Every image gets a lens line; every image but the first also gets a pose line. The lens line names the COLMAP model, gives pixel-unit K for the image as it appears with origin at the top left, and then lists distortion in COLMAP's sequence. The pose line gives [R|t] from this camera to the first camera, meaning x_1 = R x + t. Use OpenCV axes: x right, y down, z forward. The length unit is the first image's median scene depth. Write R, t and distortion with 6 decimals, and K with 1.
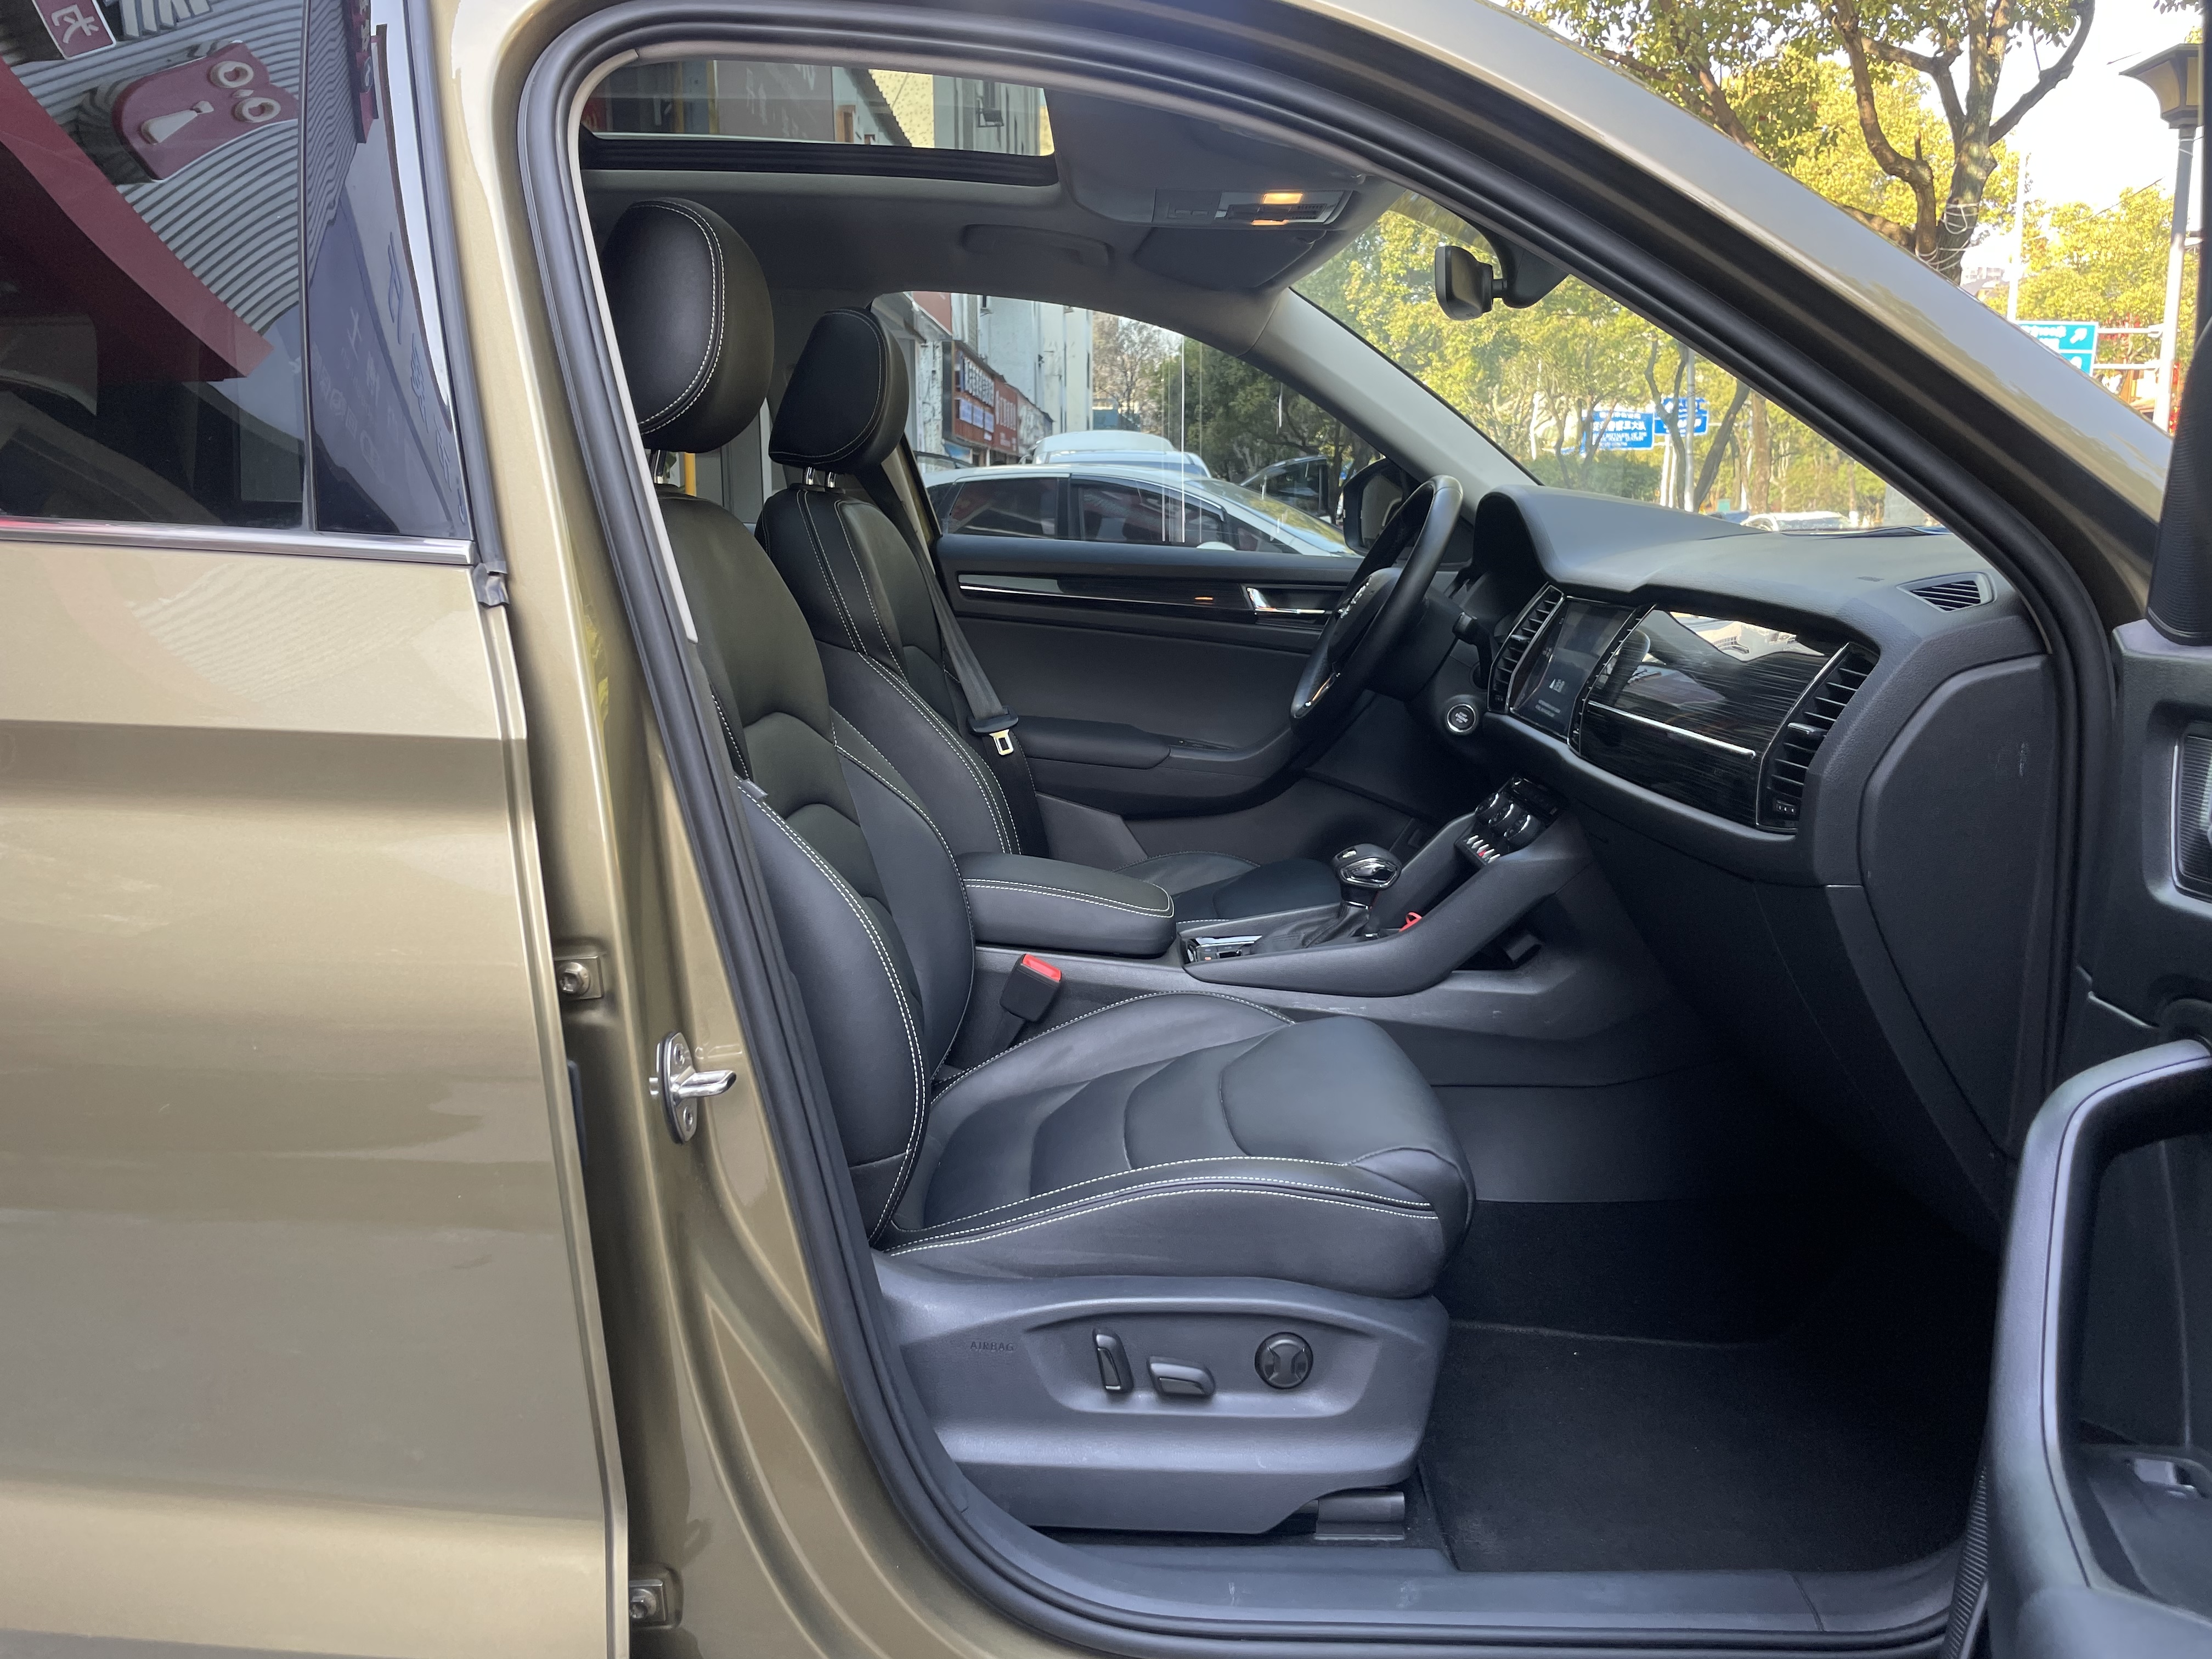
lens RADIAL K [[1676.6, 0, 1106.0], [0, 1676.6, 829.5], [0, 0, 1]] dist [0.072308, -0.094677]
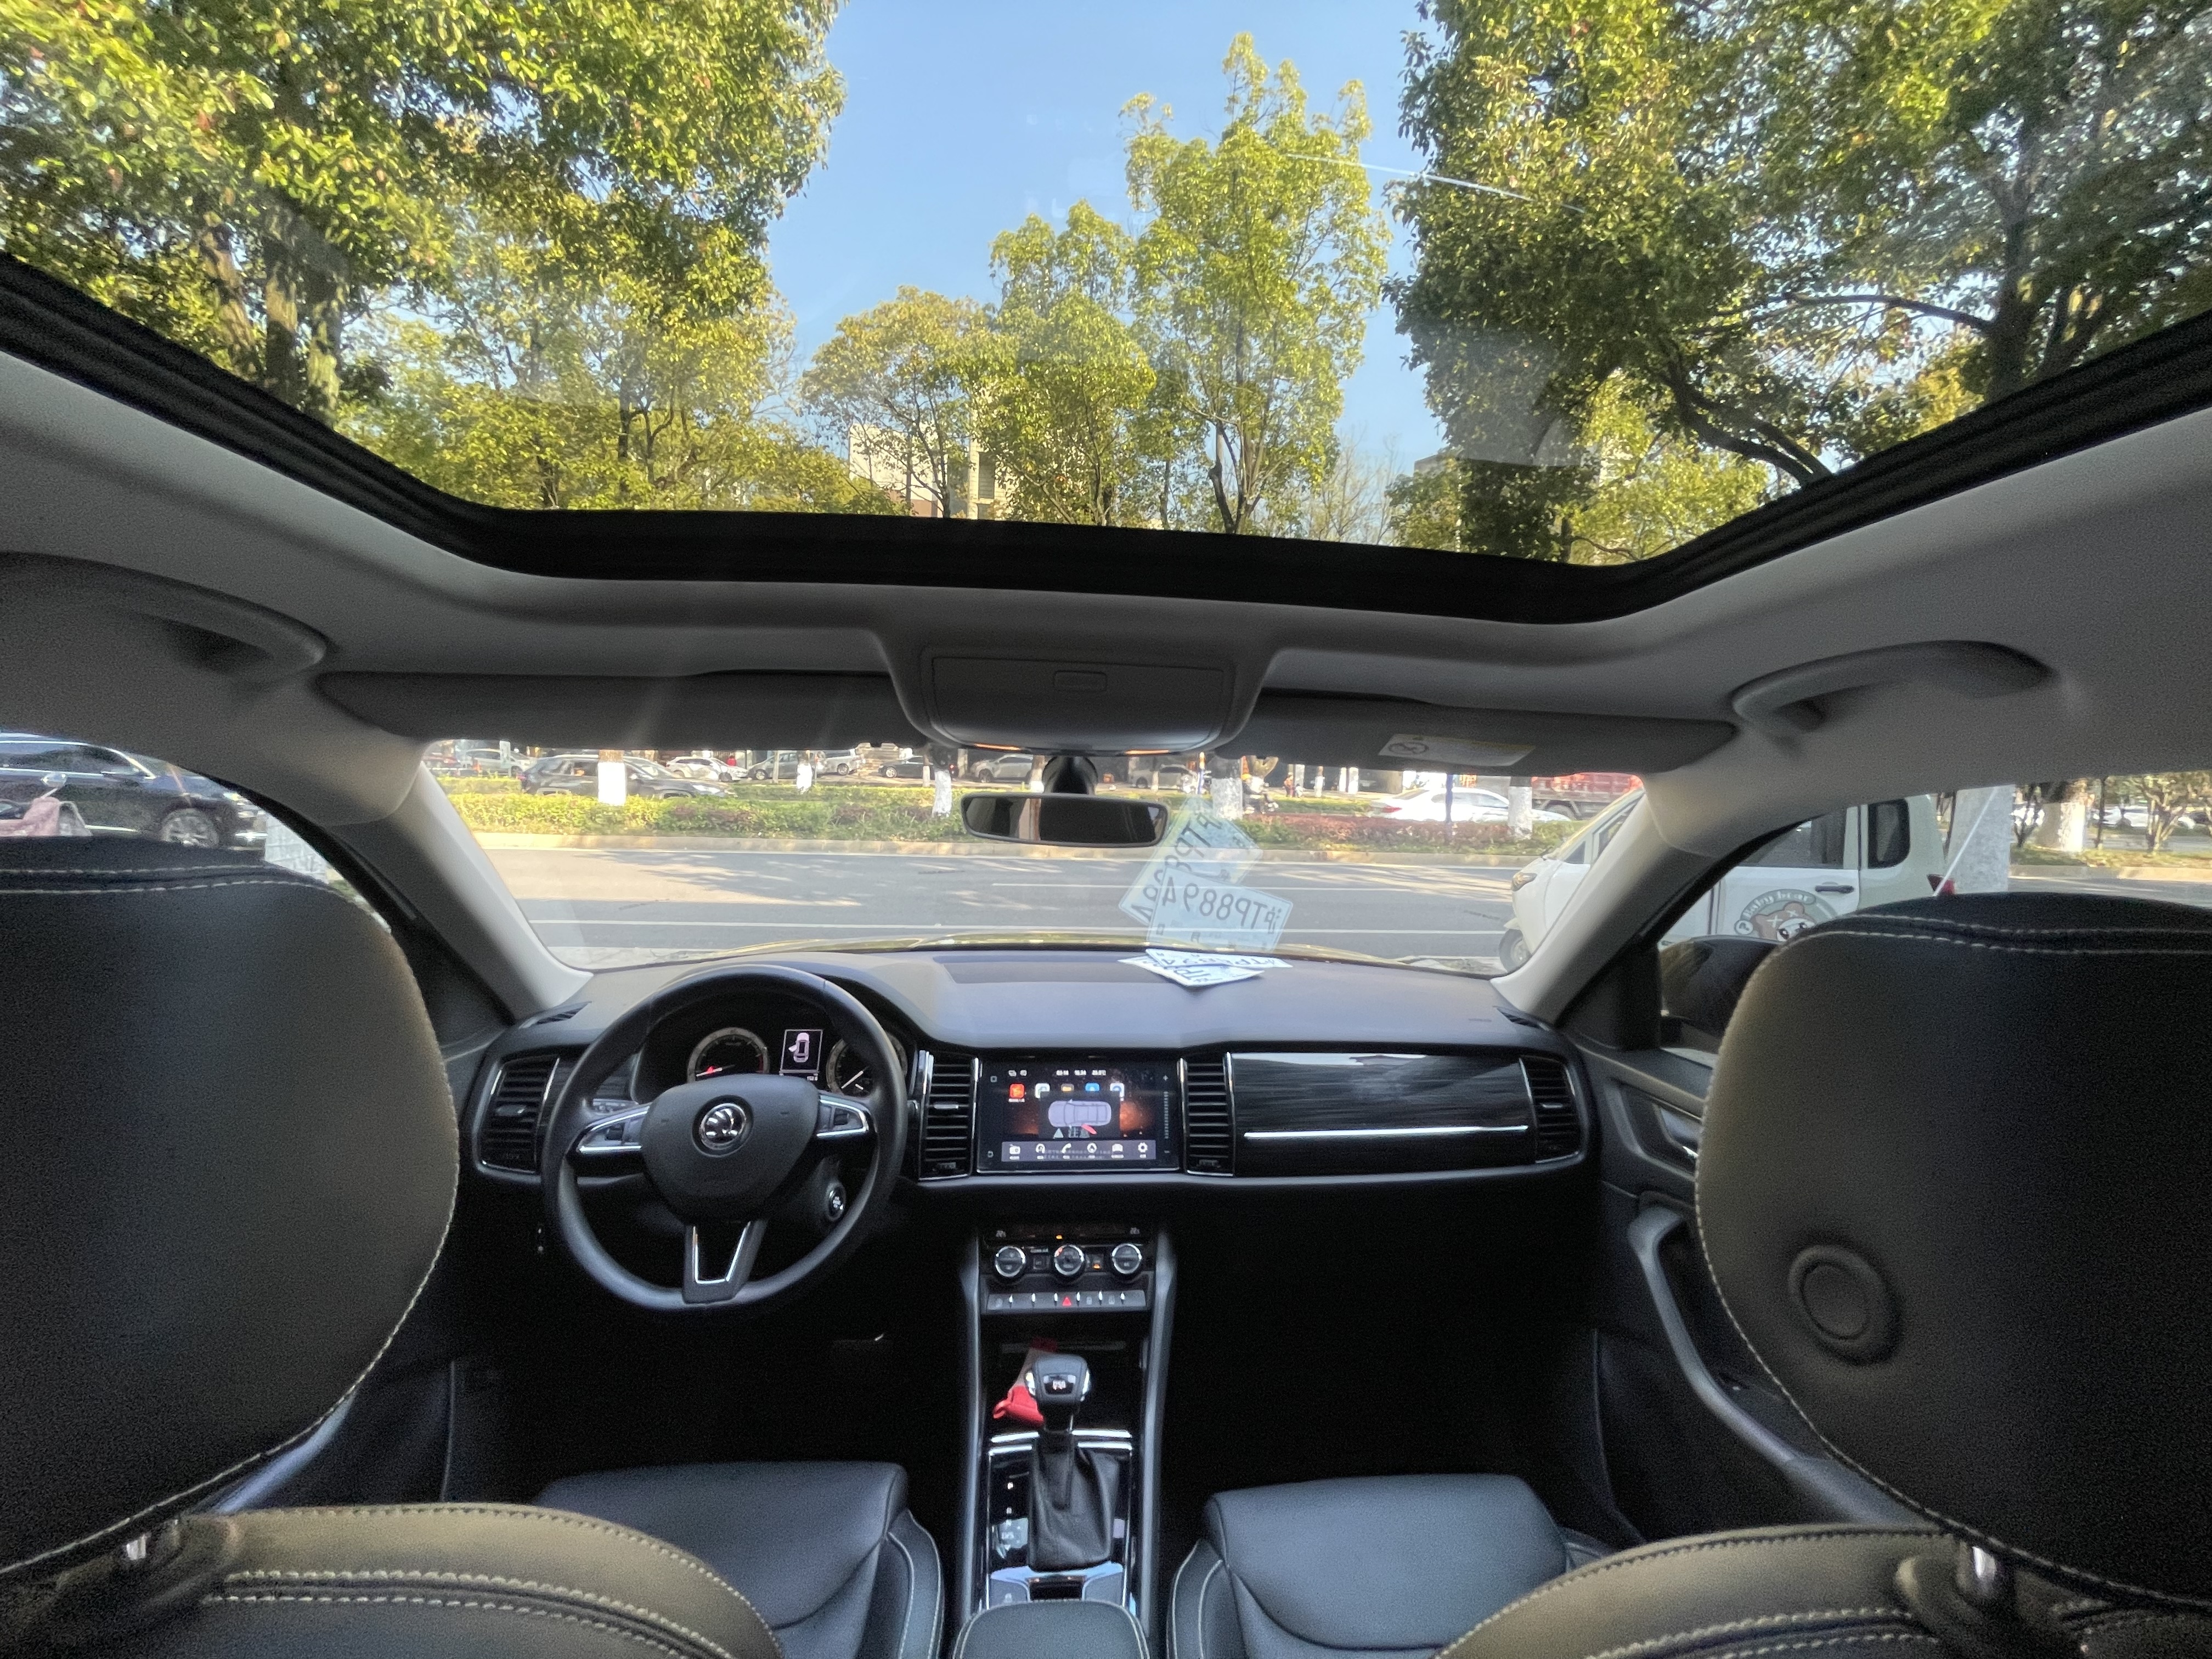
lens RADIAL K [[879.2, 0, 1133.4], [0, 879.2, 837.4], [0, 0, 1]] dist [-0.001021, -0.004569]
pose [[-0.099892, -0.064770, 0.992888, -0.246209], [0.151551, 0.985246, 0.079519, -0.239648], [-0.983389, 0.158417, -0.088602, 0.698153]]
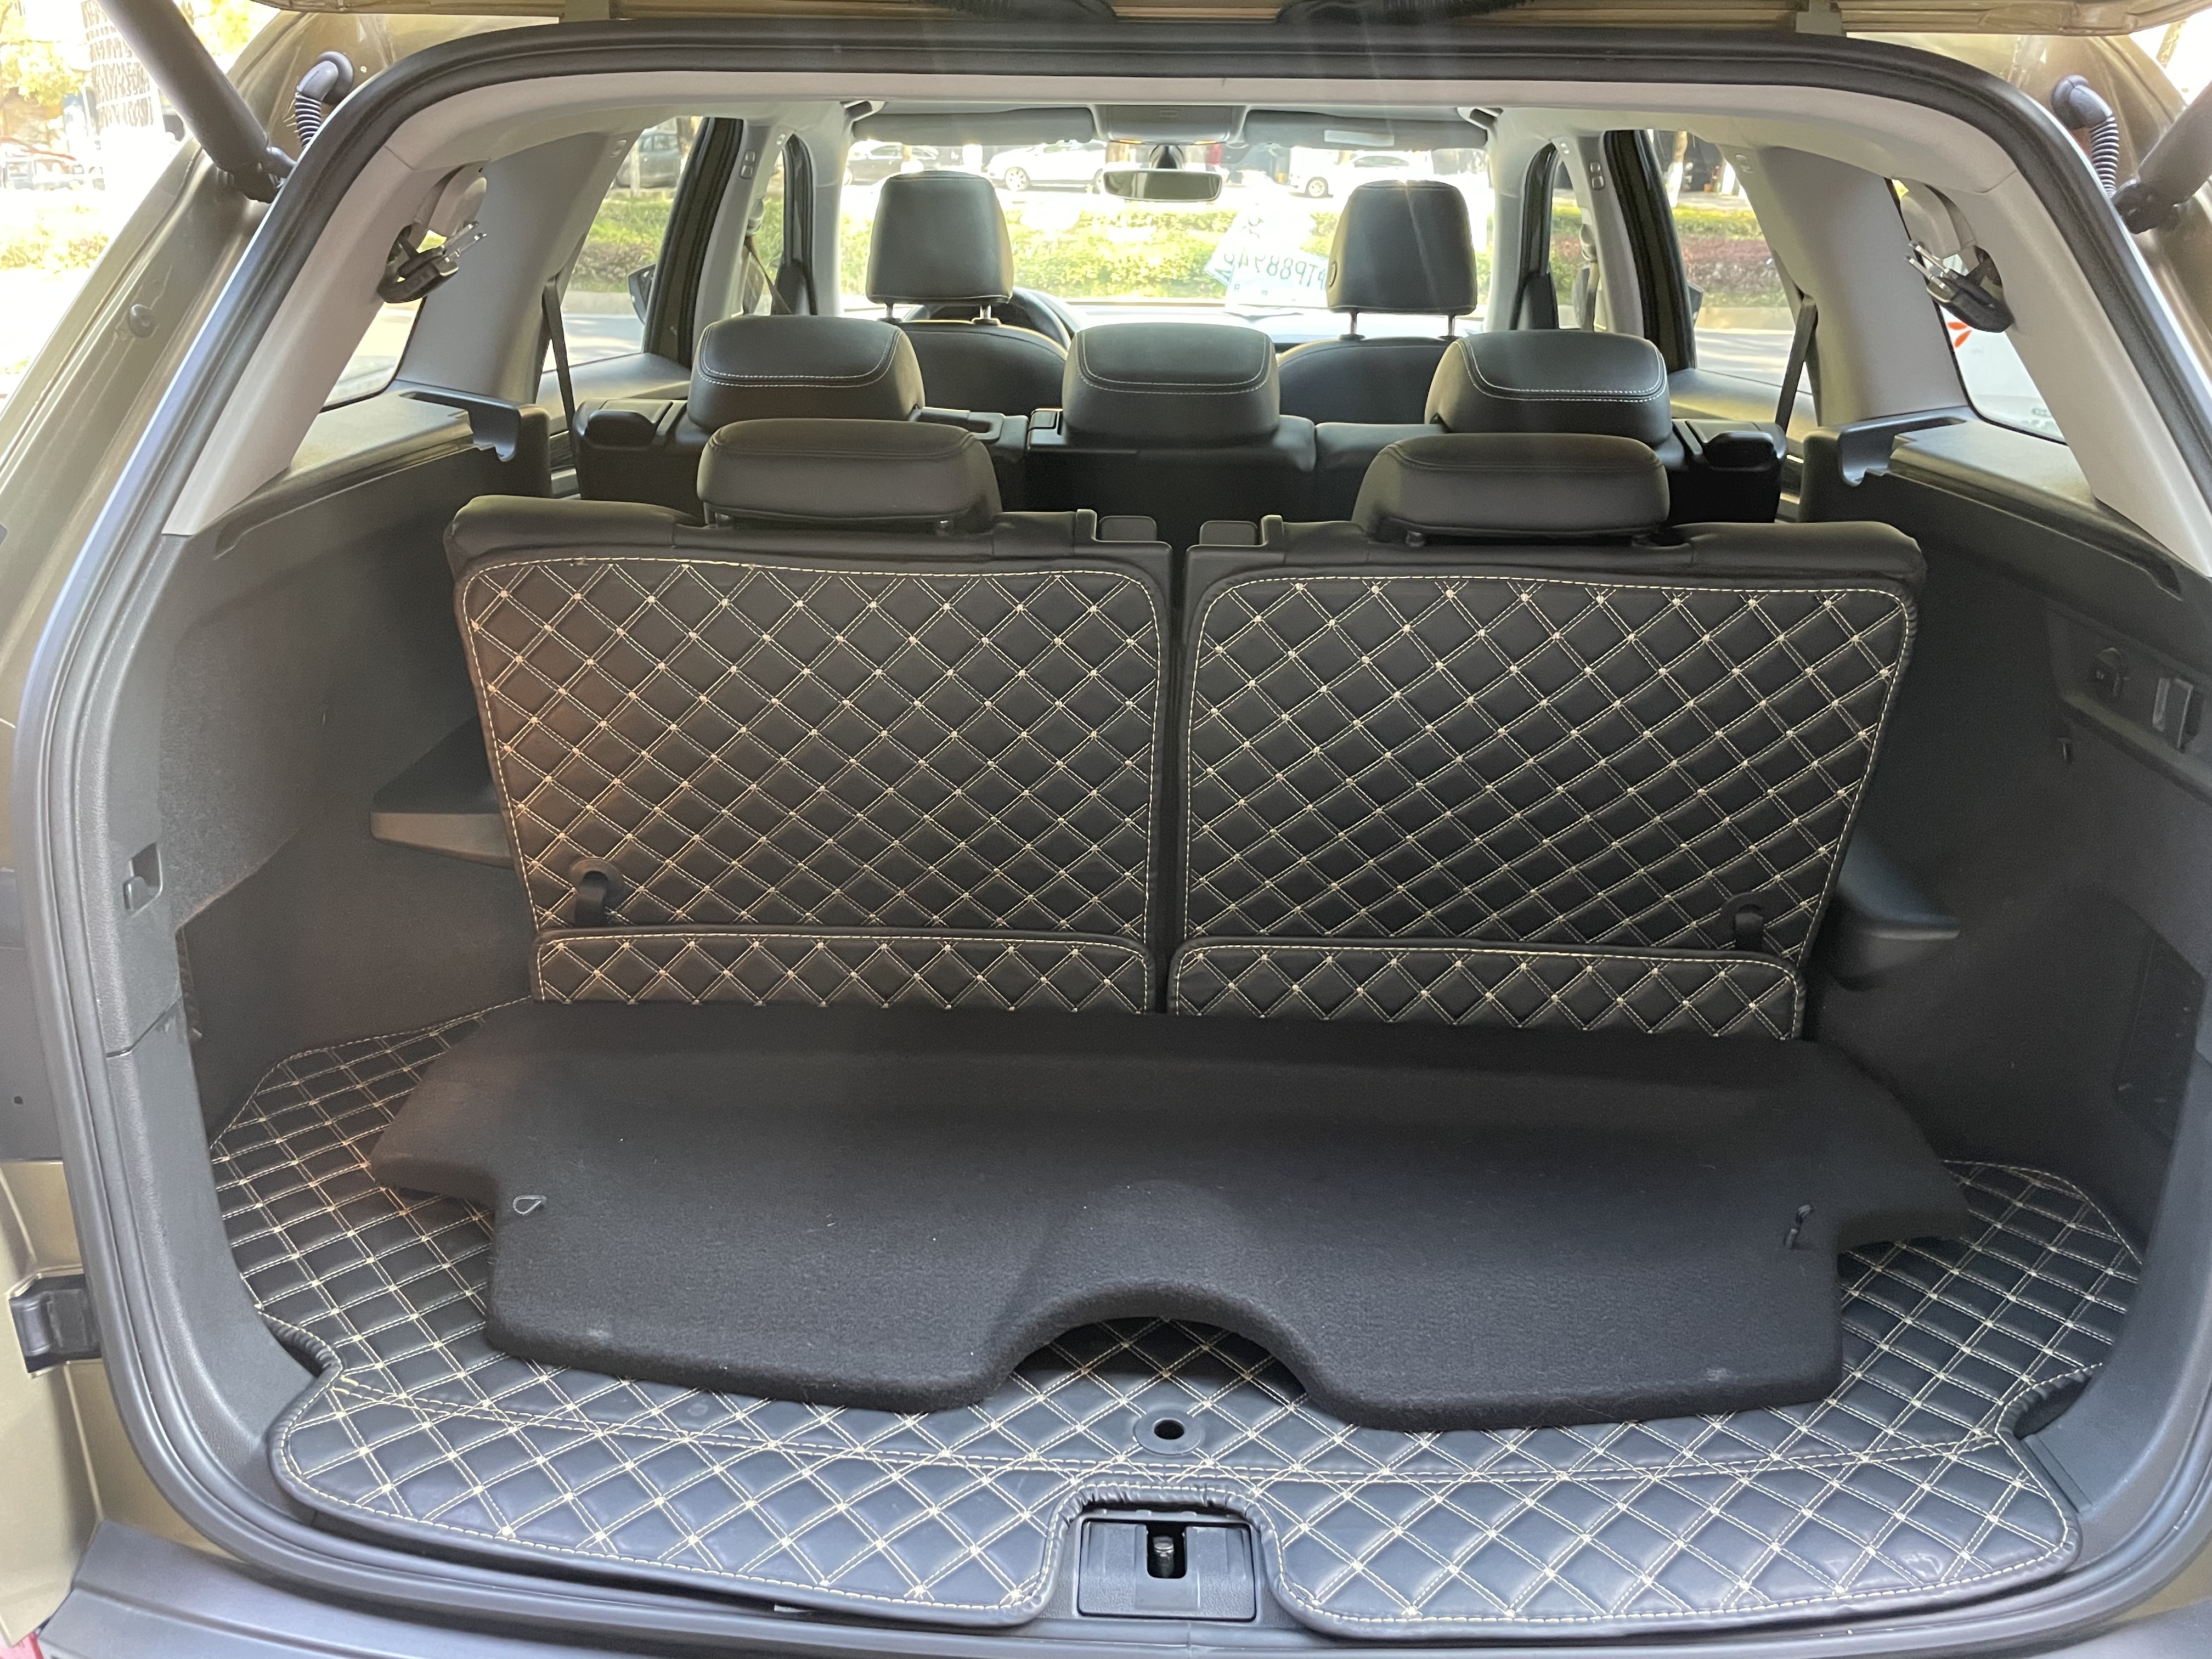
lens RADIAL K [[1676.3, 0, 1099.5], [0, 1676.3, 823.3], [0, 0, 1]] dist [0.050339, -0.055173]
pose [[0.021696, -0.354142, 0.934940, -1.224689], [0.168940, 0.923011, 0.345703, -0.222470], [-0.985387, 0.150449, 0.079855, 0.705397]]
